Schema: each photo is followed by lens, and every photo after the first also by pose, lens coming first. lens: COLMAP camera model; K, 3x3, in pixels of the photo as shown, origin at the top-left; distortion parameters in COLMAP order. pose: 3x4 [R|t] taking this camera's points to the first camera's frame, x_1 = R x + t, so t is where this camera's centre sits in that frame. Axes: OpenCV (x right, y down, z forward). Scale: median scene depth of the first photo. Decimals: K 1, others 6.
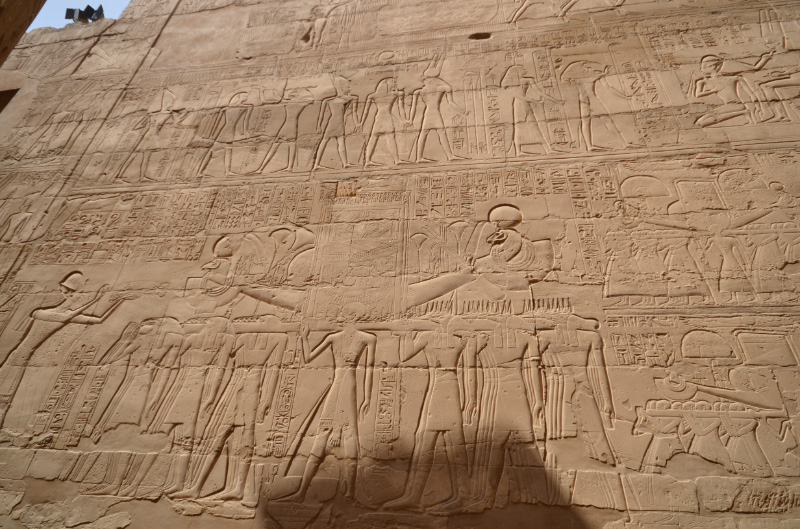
lens RADIAL K [[401.0, 0, 400.2], [0, 401.0, 262.6], [0, 0, 1]] dist [0.000595, -0.000155]
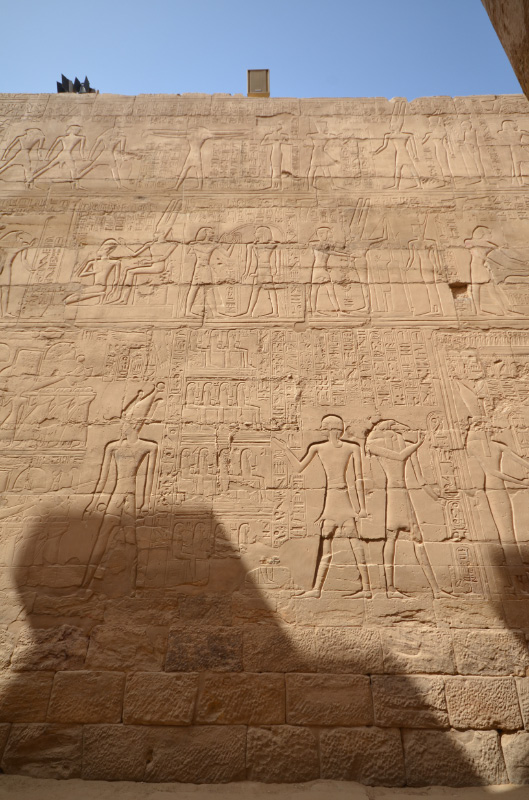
lens RADIAL K [[437.5, 0, 264.5], [0, 437.5, 402.3], [0, 0, 1]] dist [0.010242, 0.000721]
pose [[0.989441, 0.019473, 0.143621, 1.209498], [-0.031978, 0.995843, 0.085284, -0.170954], [-0.141363, -0.088976, 0.985951, -0.496375]]
